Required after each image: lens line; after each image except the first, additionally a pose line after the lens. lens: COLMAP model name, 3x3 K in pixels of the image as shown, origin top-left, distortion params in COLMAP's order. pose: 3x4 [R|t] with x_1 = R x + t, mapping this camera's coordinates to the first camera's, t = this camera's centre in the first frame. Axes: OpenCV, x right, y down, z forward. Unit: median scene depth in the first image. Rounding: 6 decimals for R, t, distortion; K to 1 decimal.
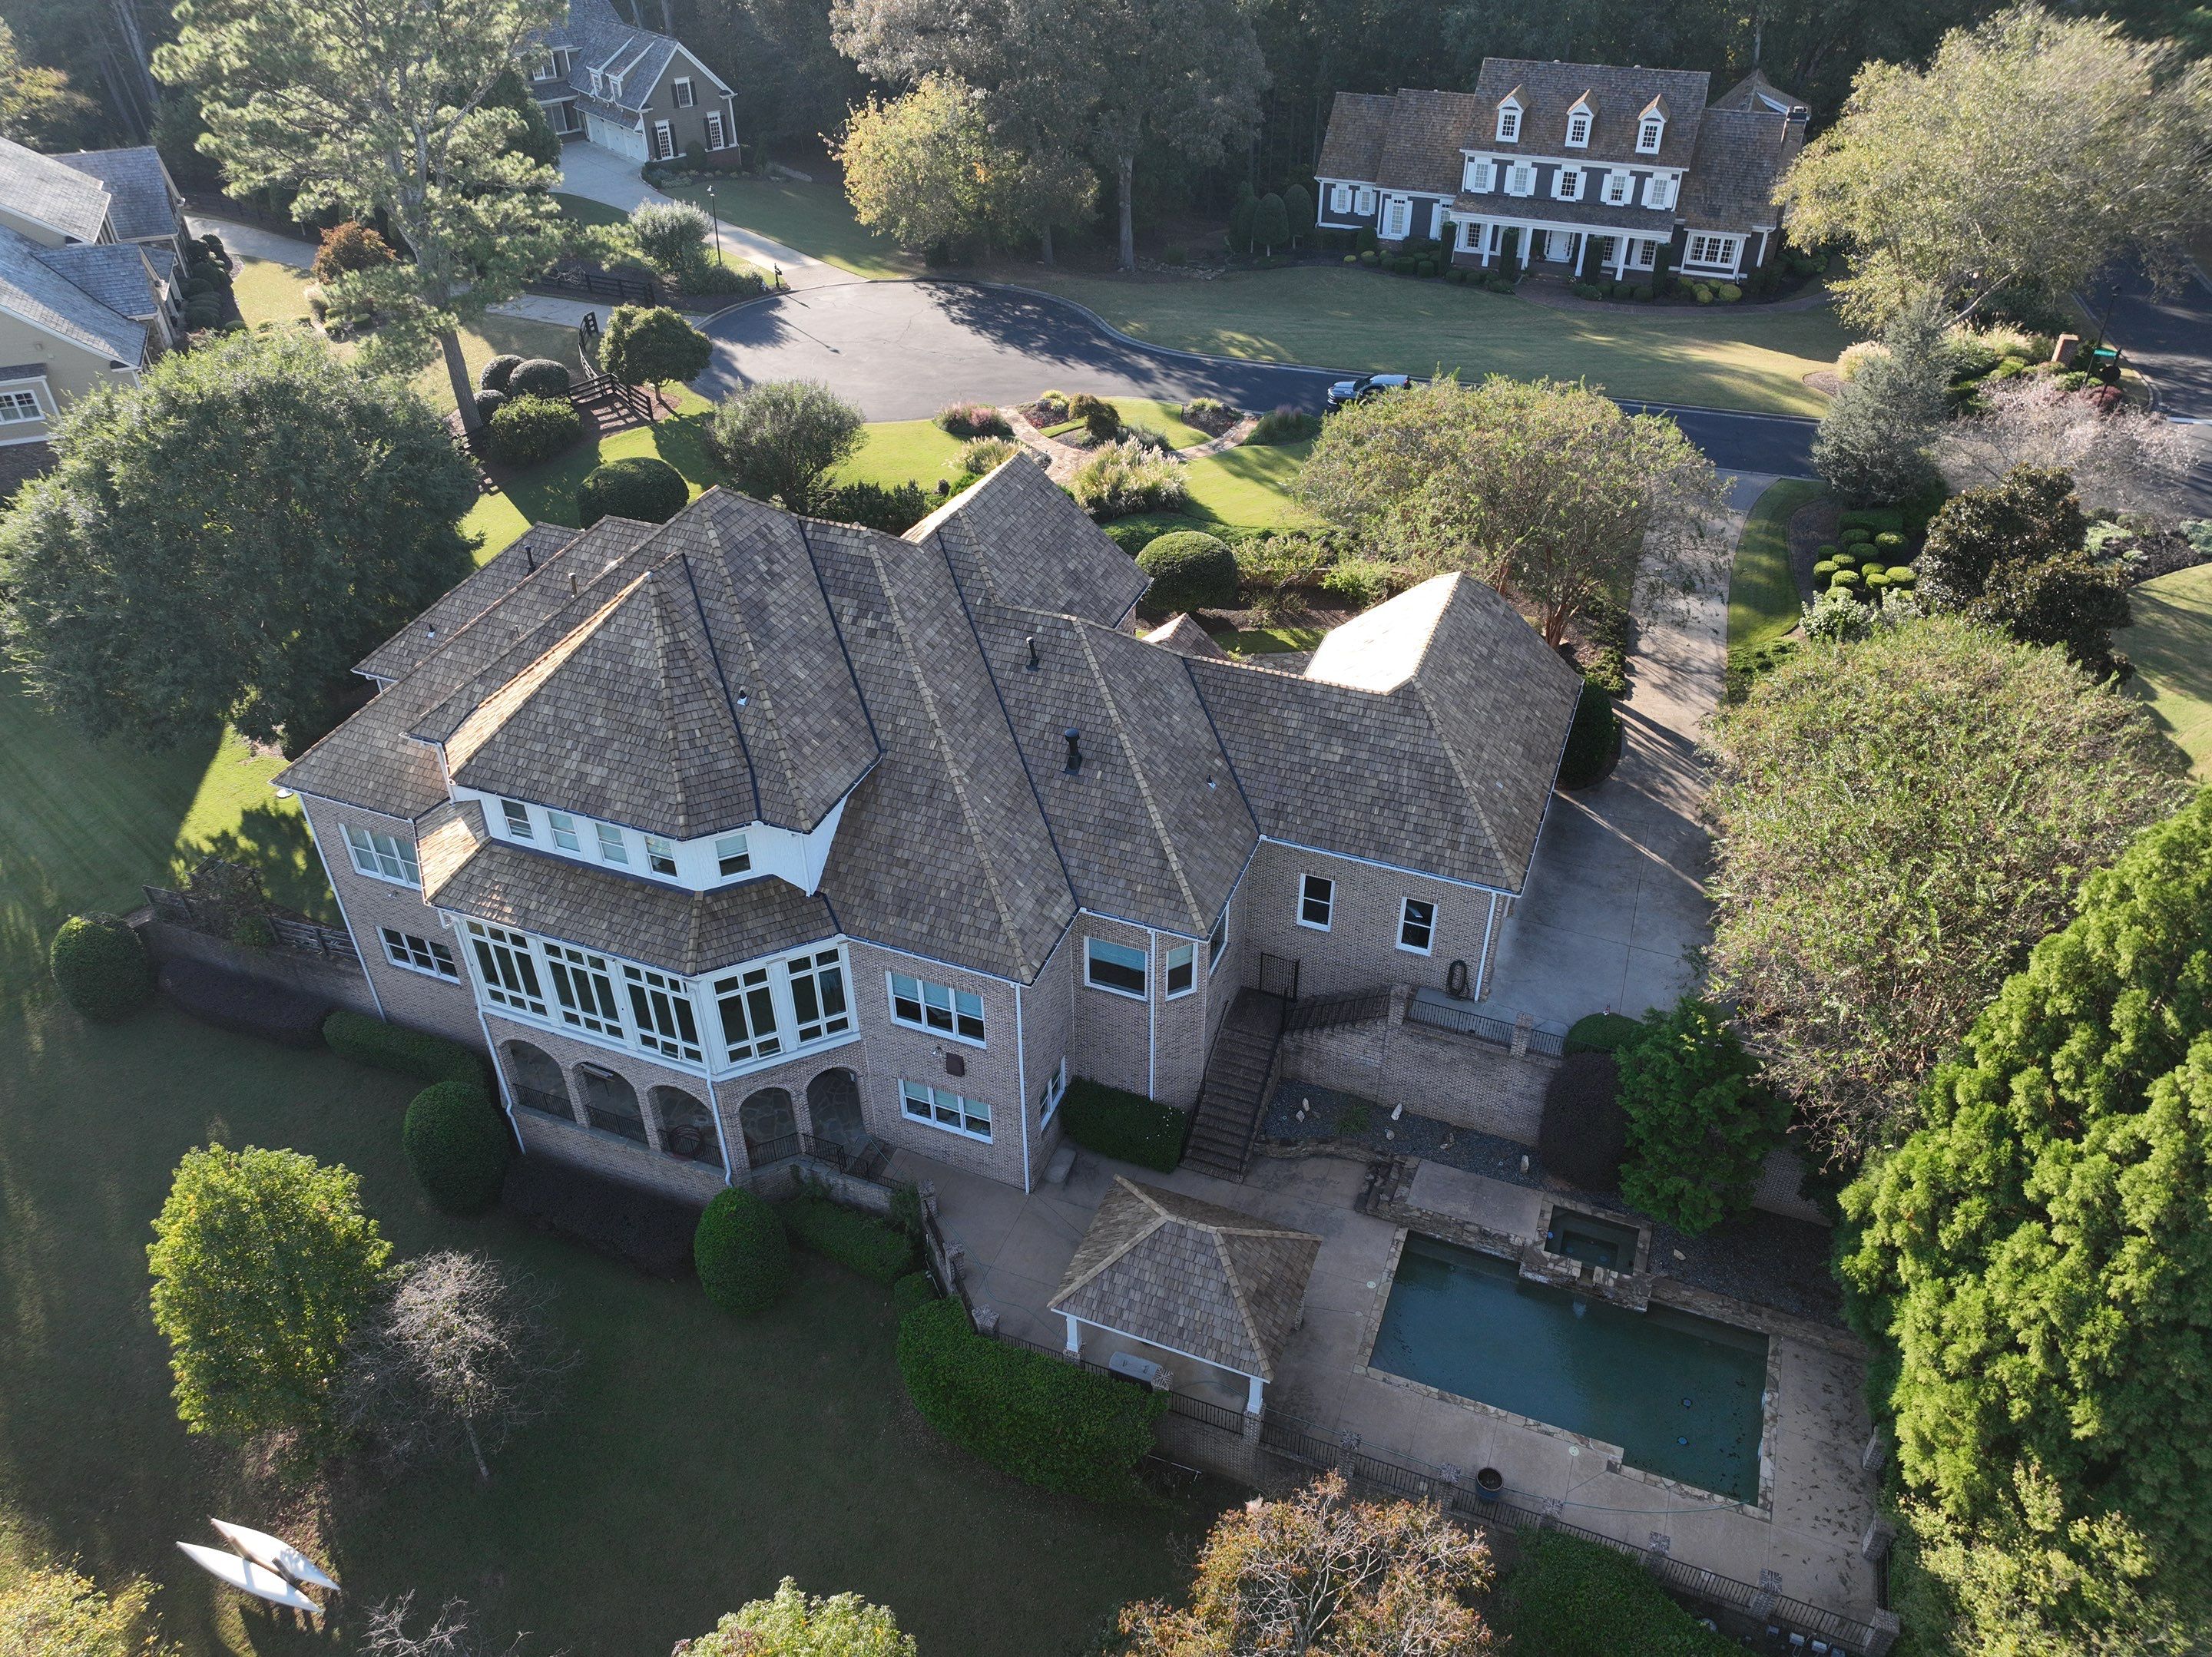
lens RADIAL K [[1592.4, 0, 1127.8], [0, 1592.4, 823.2], [0, 0, 1]] dist [0.007505, -0.001546]
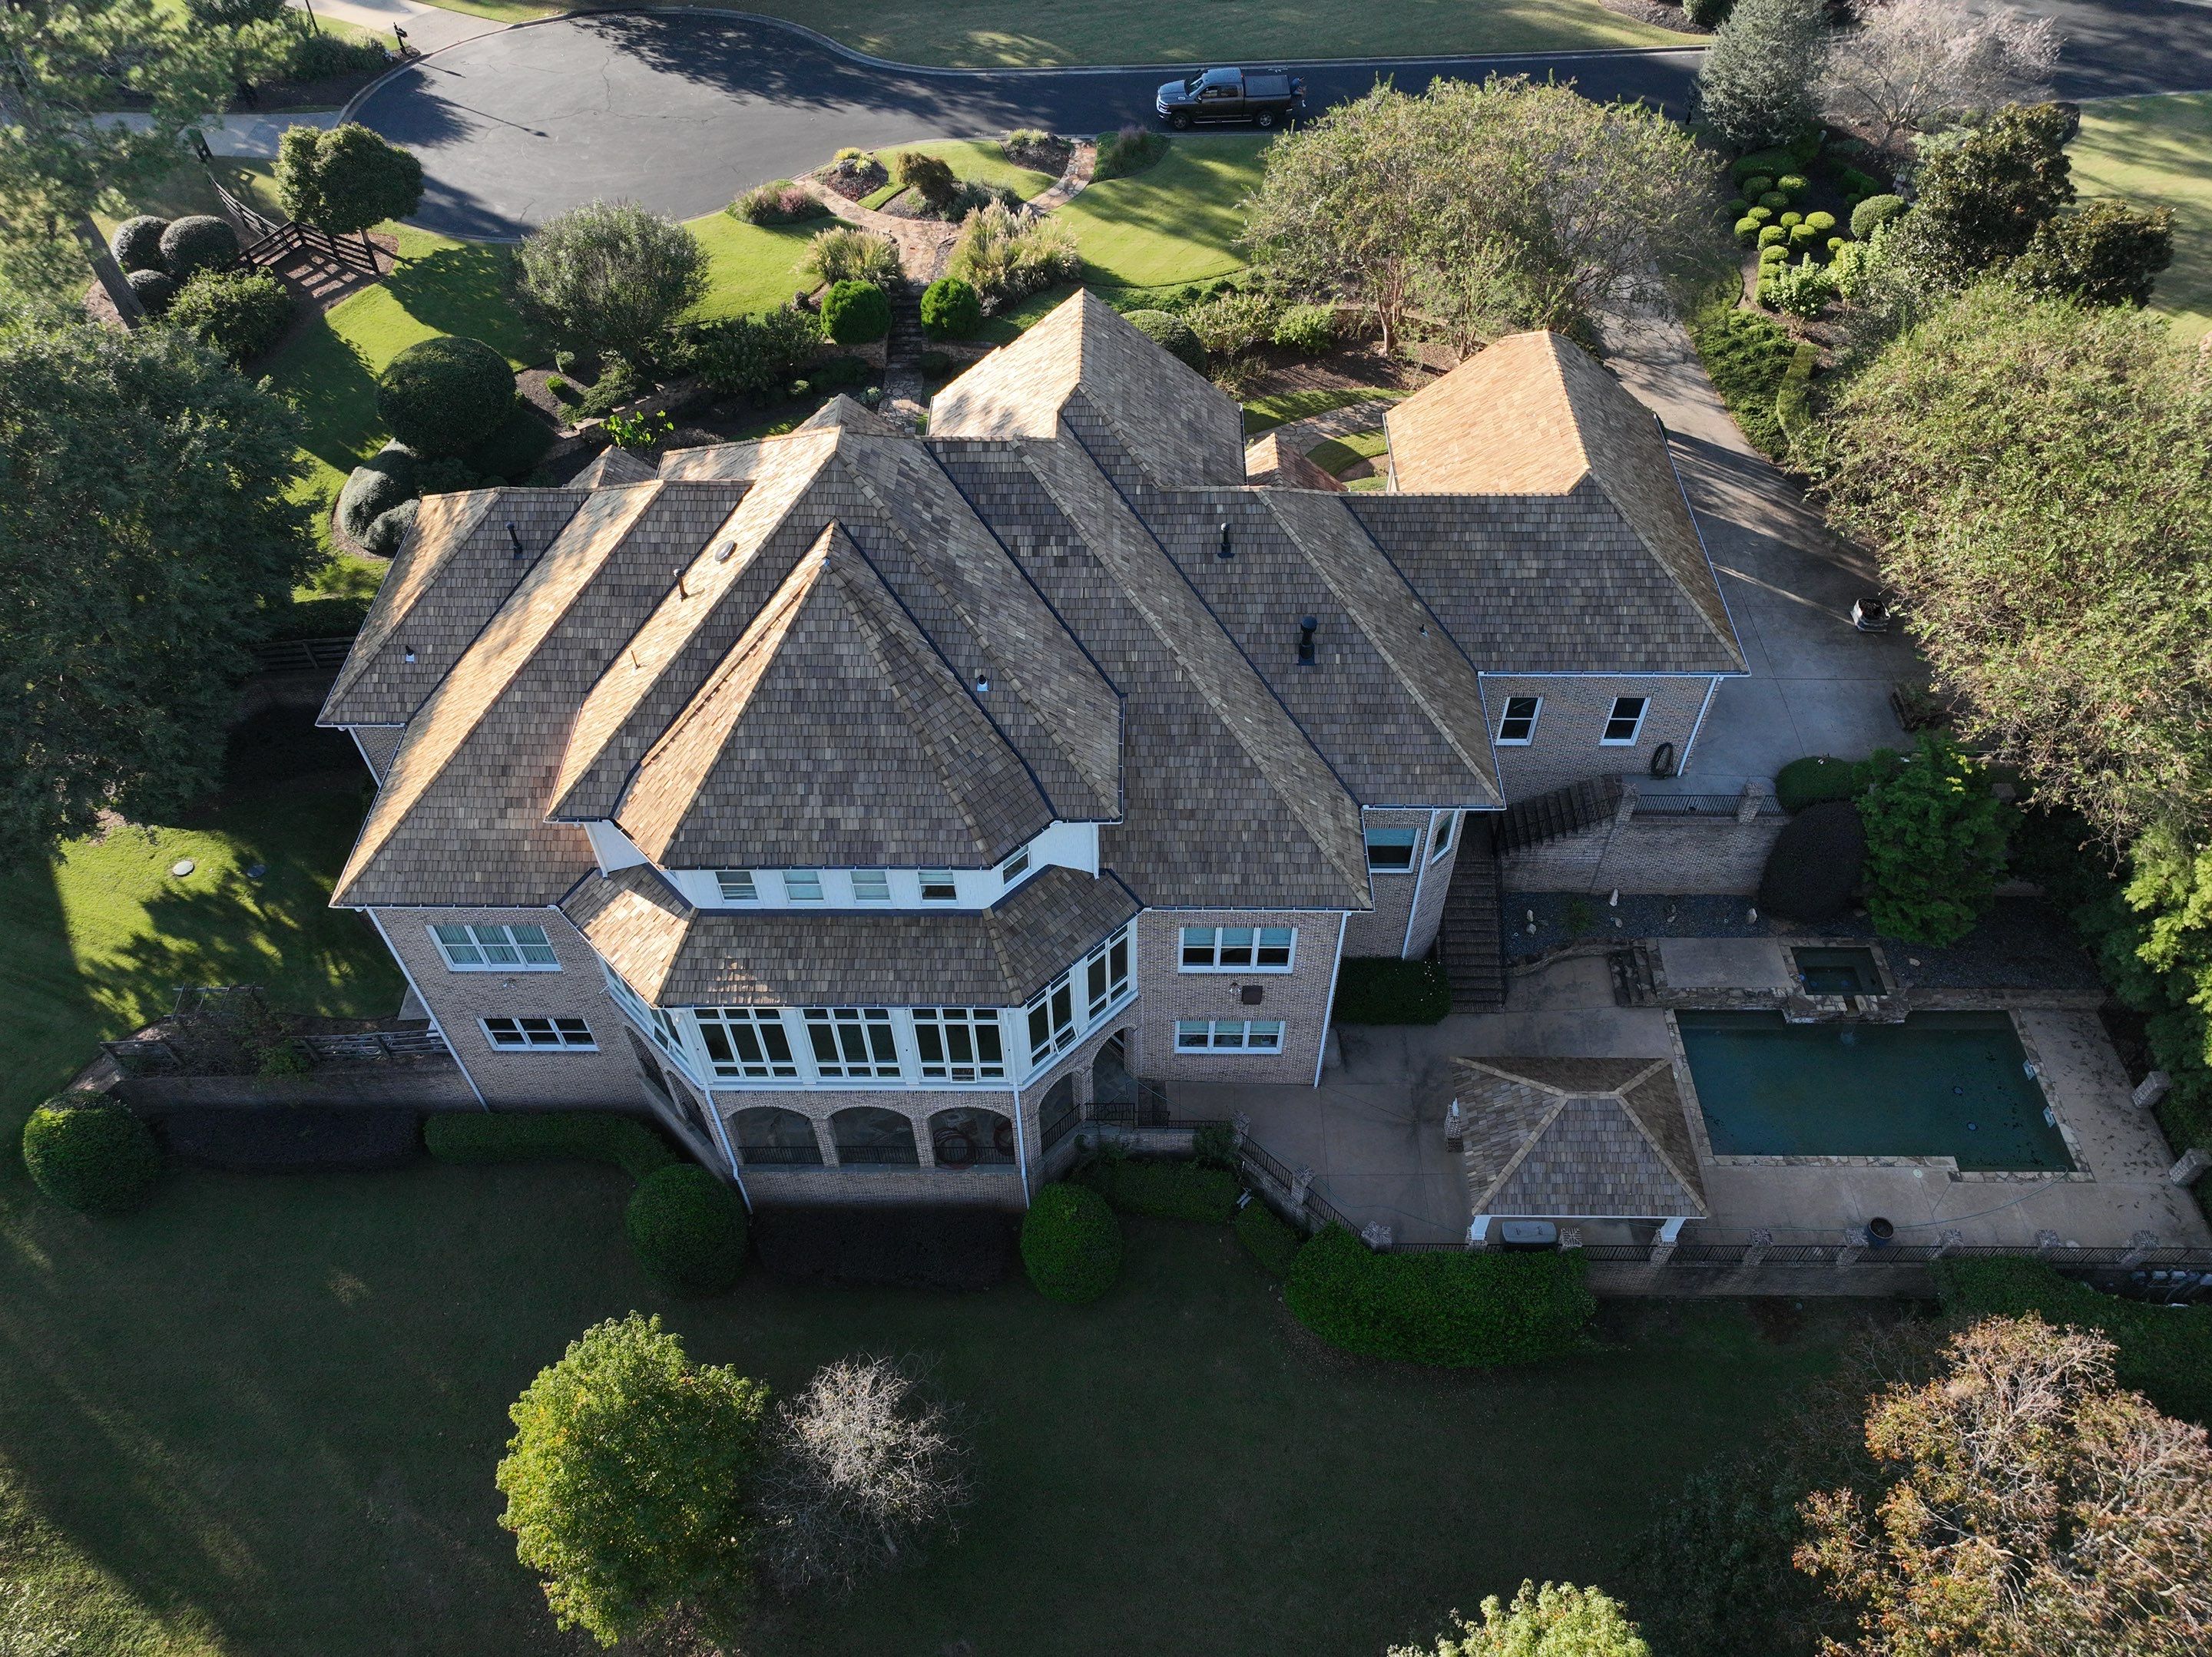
lens RADIAL K [[1592.4, 0, 1127.8], [0, 1592.4, 823.2], [0, 0, 1]] dist [0.007505, -0.001546]
pose [[0.934942, -0.269019, 0.231329, -0.359939], [0.212524, 0.946711, 0.242015, -0.183831], [-0.284109, -0.177107, 0.942293, 0.149524]]
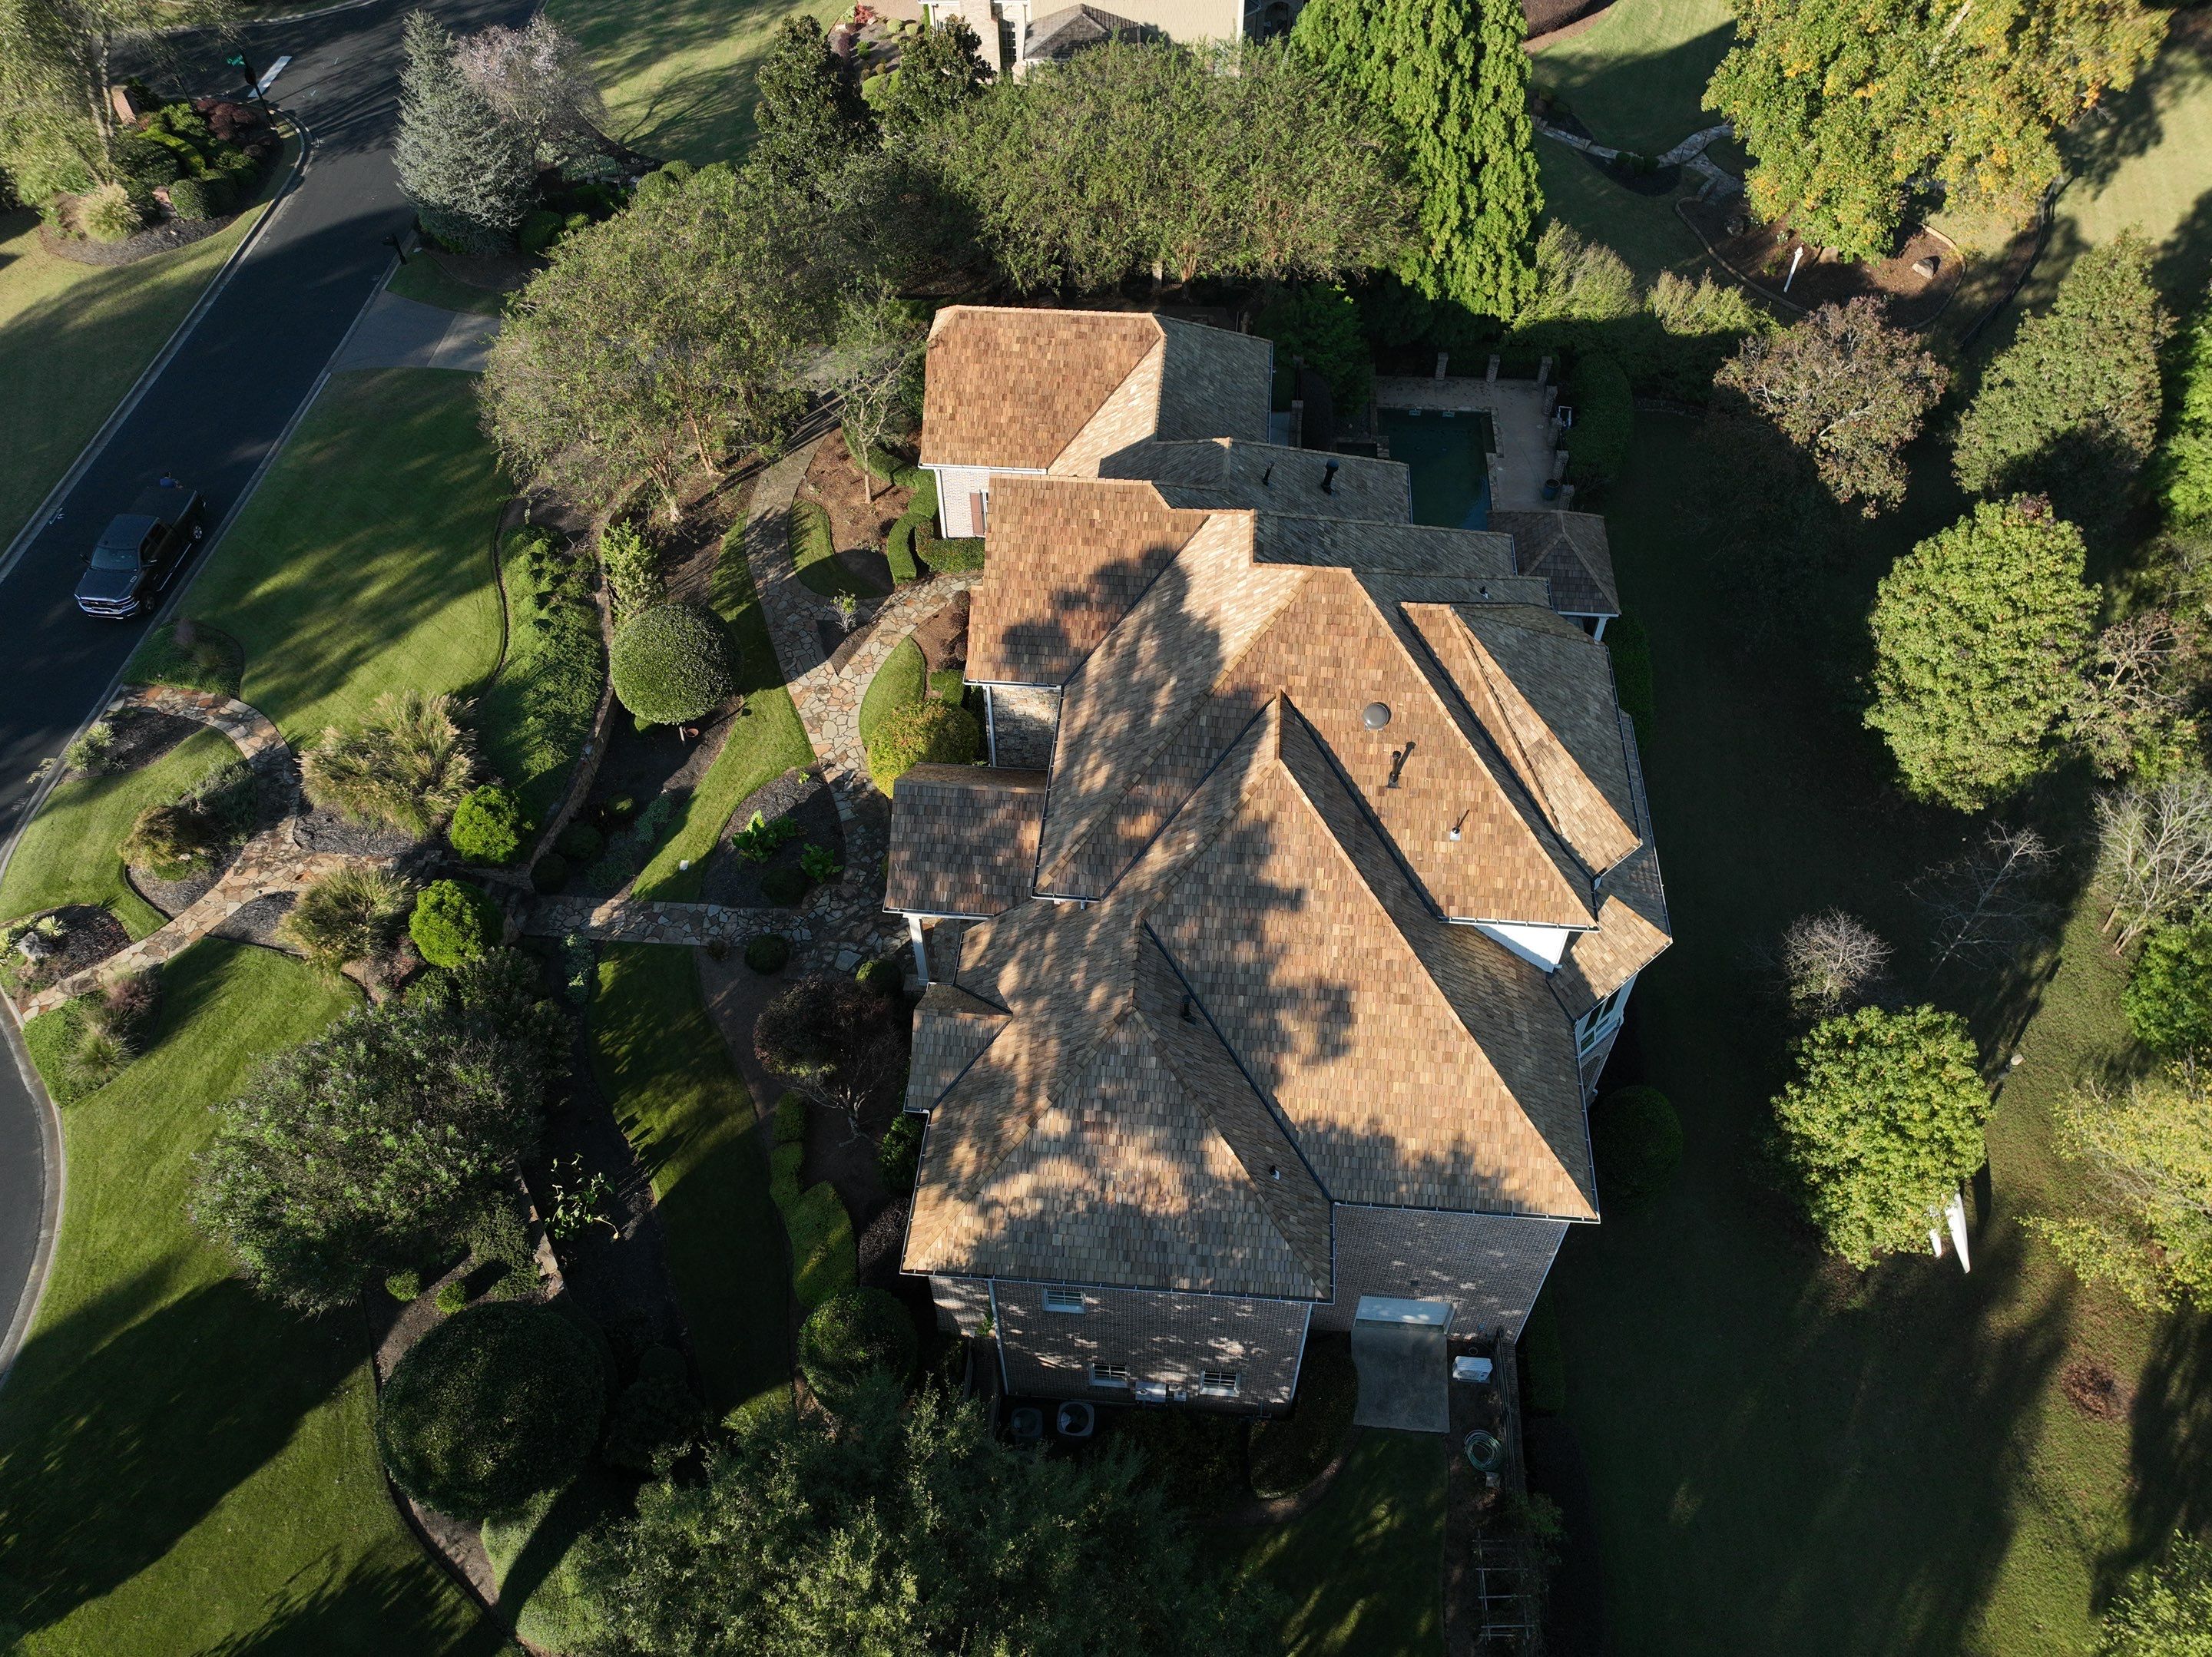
lens RADIAL K [[1592.4, 0, 1127.8], [0, 1592.4, 823.2], [0, 0, 1]] dist [0.007505, -0.001546]
pose [[-0.287751, -0.721828, 0.629415, -0.870320], [0.568106, 0.400442, 0.718959, -0.832805], [-0.771009, 0.564456, 0.294848, 0.895427]]
